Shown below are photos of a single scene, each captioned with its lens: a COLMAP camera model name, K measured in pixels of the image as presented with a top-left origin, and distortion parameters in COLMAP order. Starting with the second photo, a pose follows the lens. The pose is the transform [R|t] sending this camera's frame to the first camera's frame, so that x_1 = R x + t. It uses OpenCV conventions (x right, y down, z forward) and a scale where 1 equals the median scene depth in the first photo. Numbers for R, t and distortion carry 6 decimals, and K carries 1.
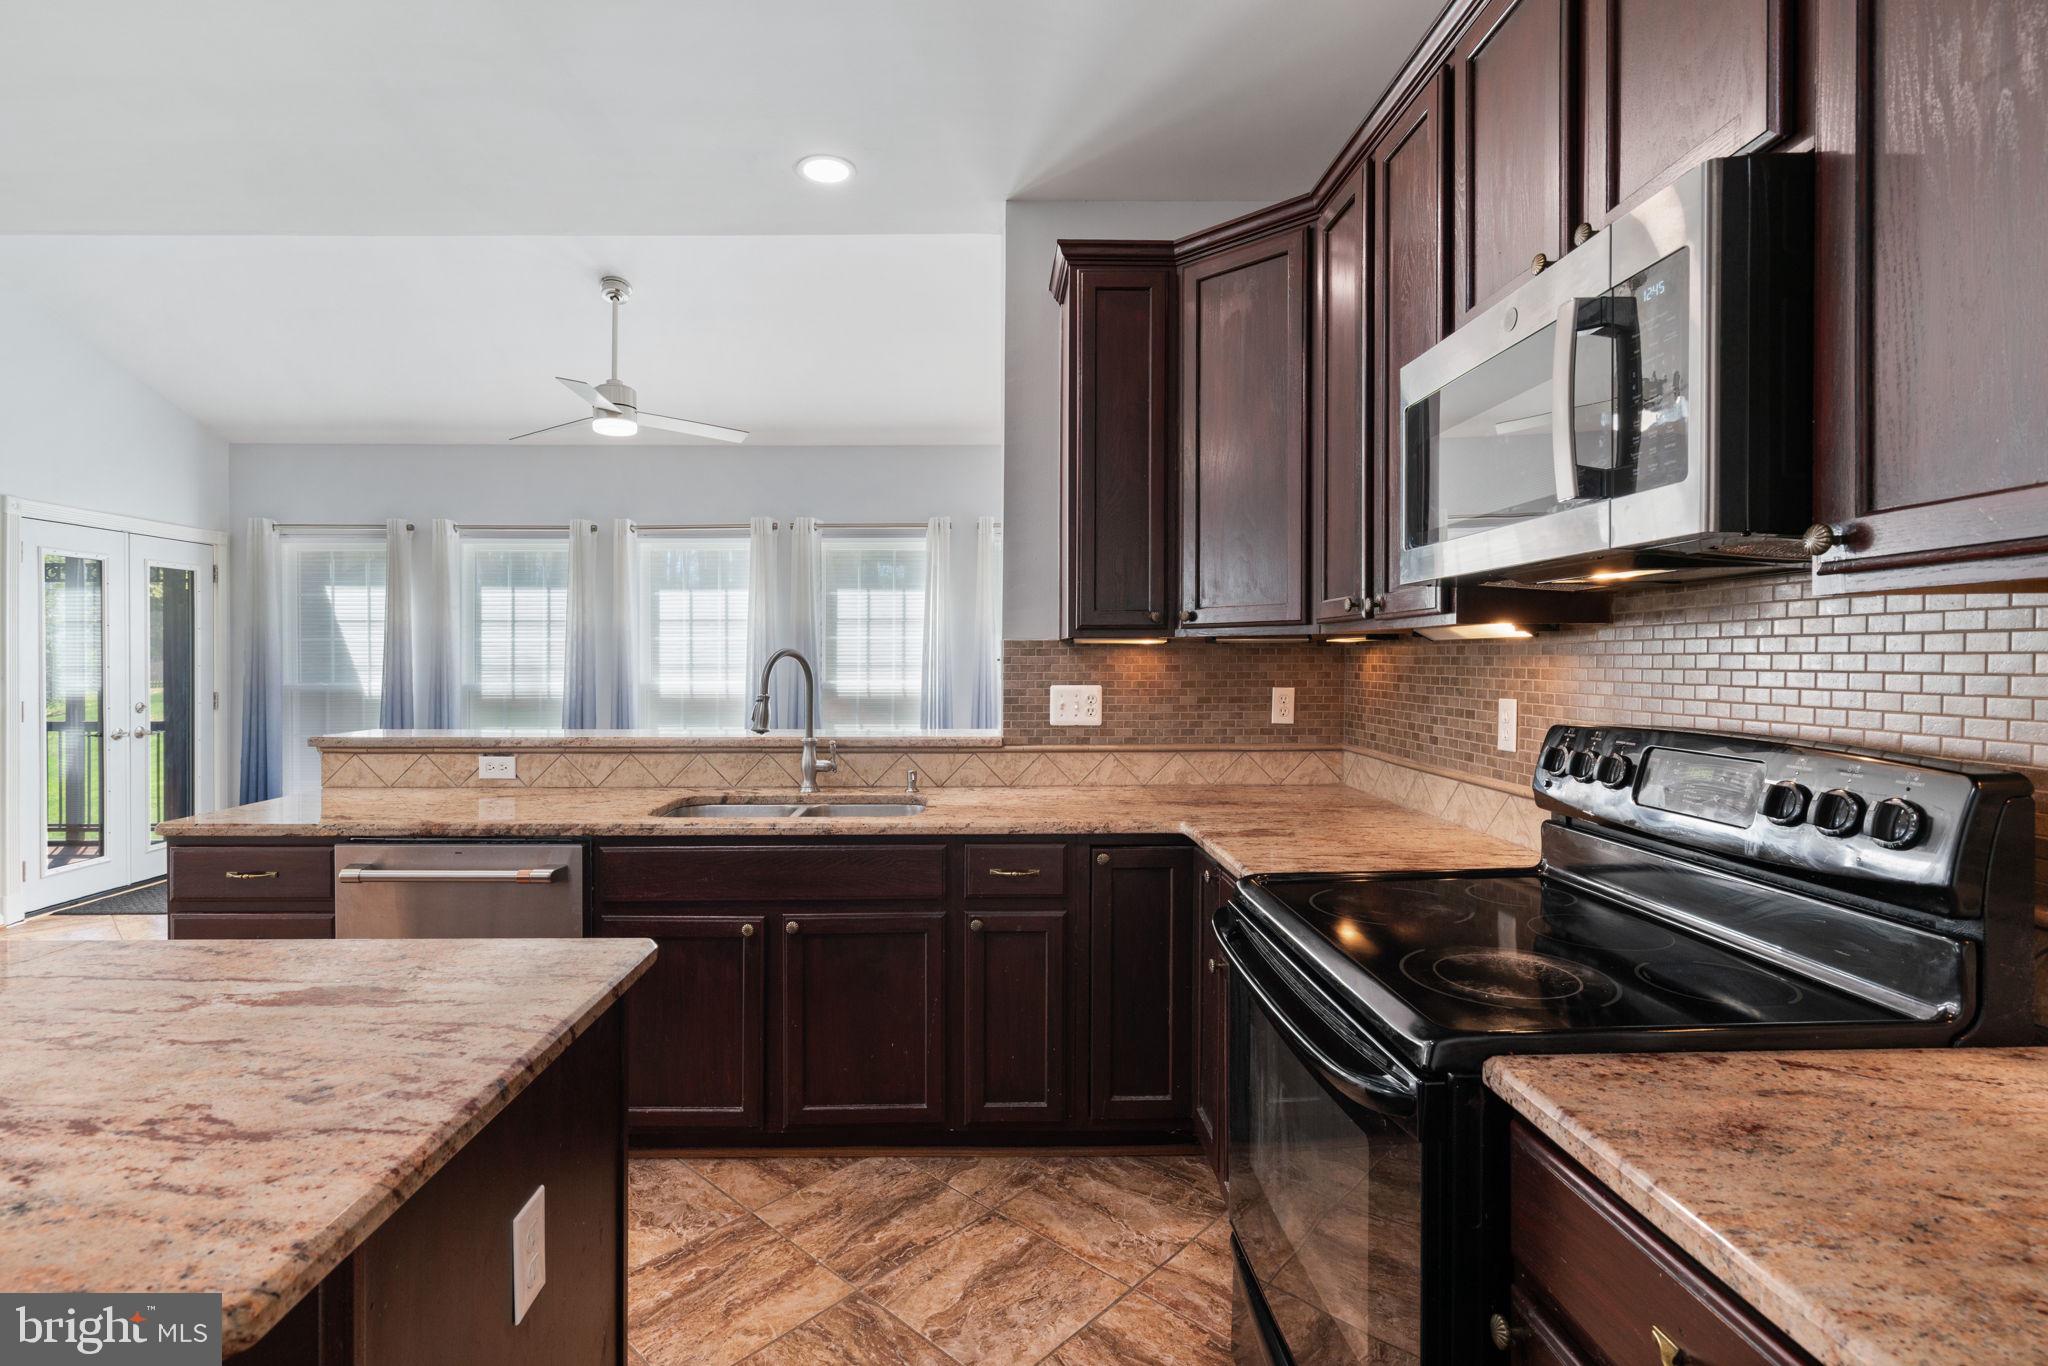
lens RADIAL K [[981.9, 0, 1010.7], [0, 981.9, 659.4], [0, 0, 1]] dist [0.004033, 0.000528]
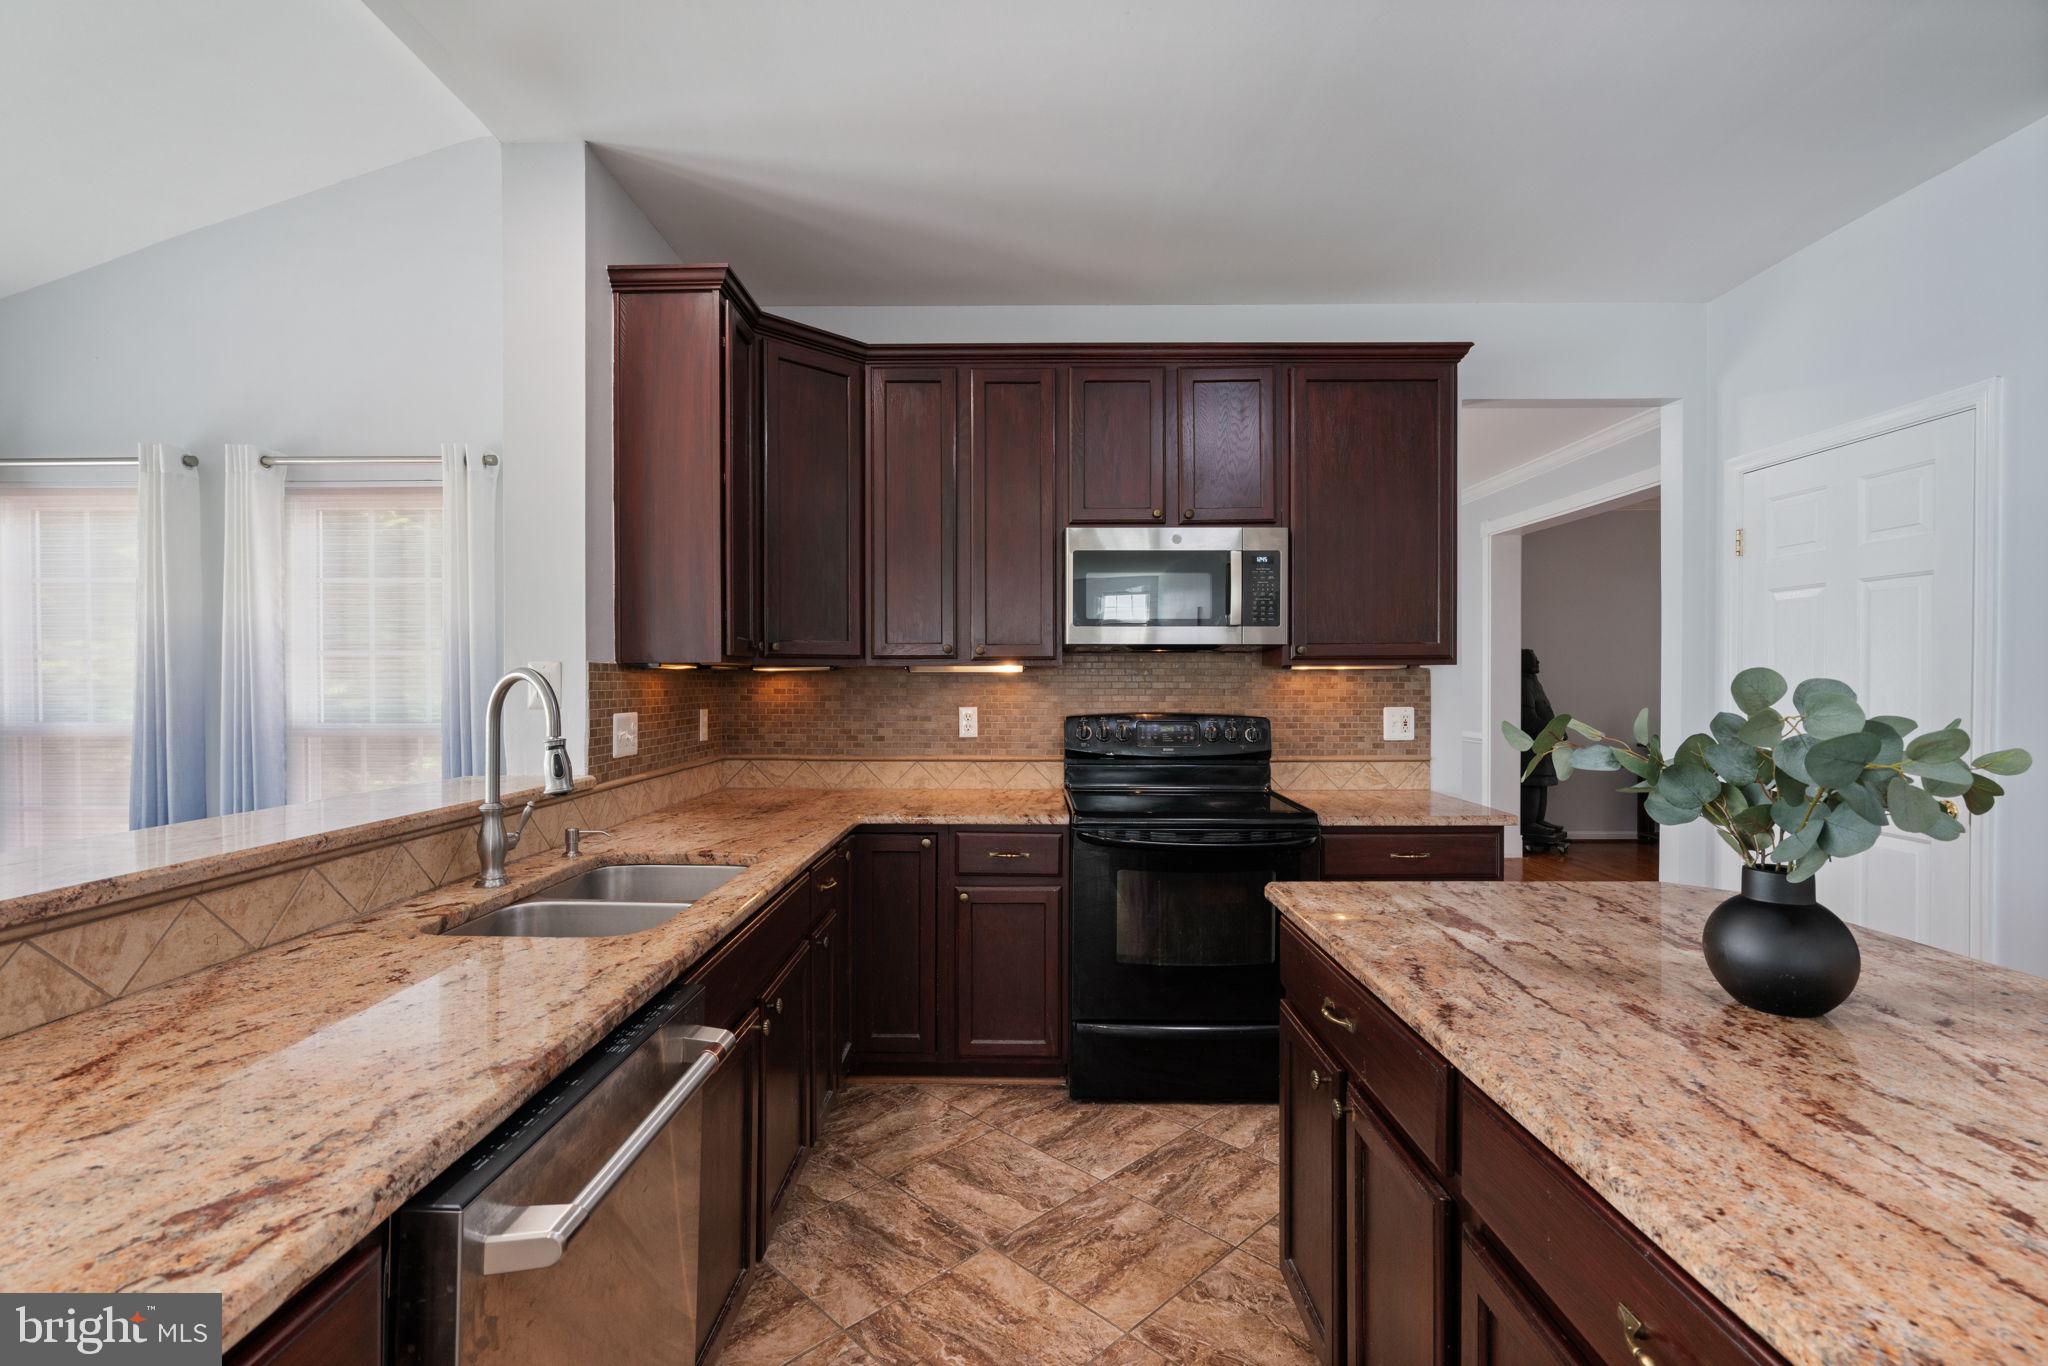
lens RADIAL K [[907.3, 0, 1024.0], [0, 907.3, 683.0], [0, 0, 1]] dist [-0.000074, 0.000268]
pose [[0.030537, 0.000263, 0.999534, -1.089896], [-0.004501, 0.999990, -0.000125, -0.003553], [-0.999524, -0.004495, 0.030538, 0.851438]]
